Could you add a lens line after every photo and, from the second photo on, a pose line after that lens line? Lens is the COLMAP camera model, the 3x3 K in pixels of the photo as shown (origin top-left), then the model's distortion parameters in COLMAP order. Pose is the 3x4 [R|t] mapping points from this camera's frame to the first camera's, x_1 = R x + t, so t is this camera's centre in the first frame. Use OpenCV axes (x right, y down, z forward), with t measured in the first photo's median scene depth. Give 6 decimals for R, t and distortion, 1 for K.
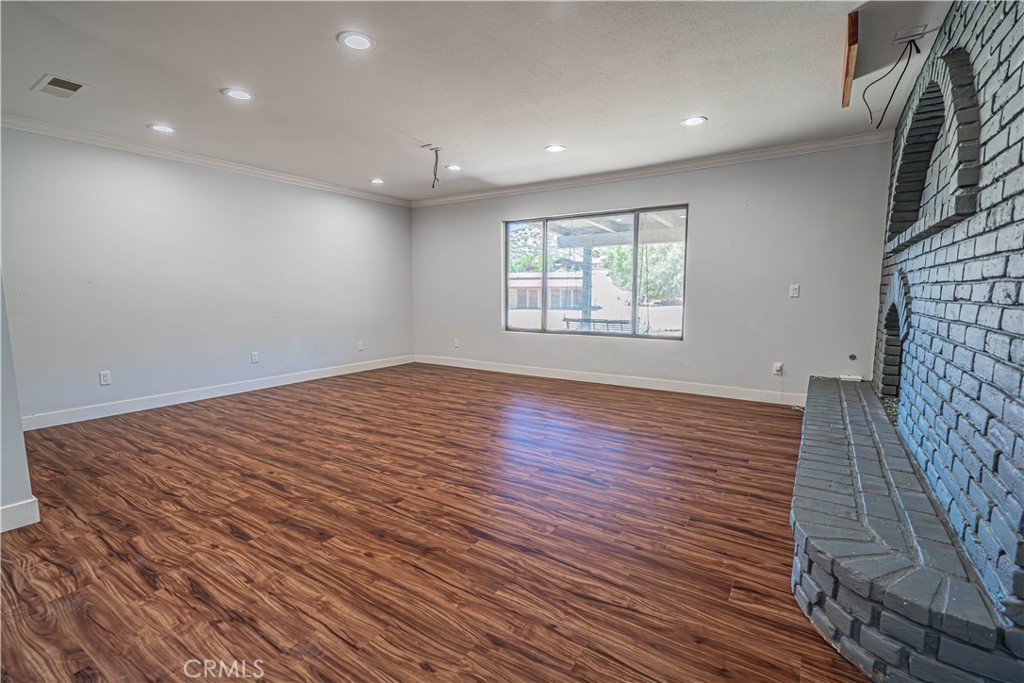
lens RADIAL K [[460.3, 0, 510.4], [0, 460.3, 345.1], [0, 0, 1]] dist [-0.001913, 0.000476]
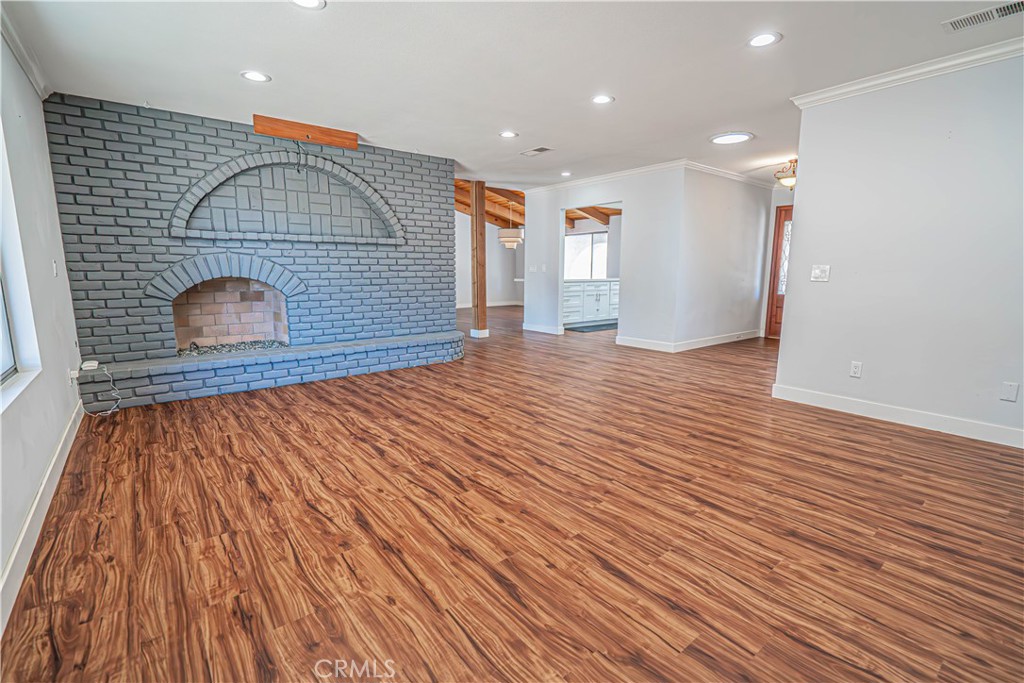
lens RADIAL K [[460.3, 0, 510.4], [0, 460.3, 345.1], [0, 0, 1]] dist [-0.001913, 0.000476]
pose [[-0.950655, -0.049540, 0.306269, -0.385363], [0.037796, 0.961324, 0.272815, -0.219677], [-0.307939, 0.270929, -0.912015, 1.881537]]
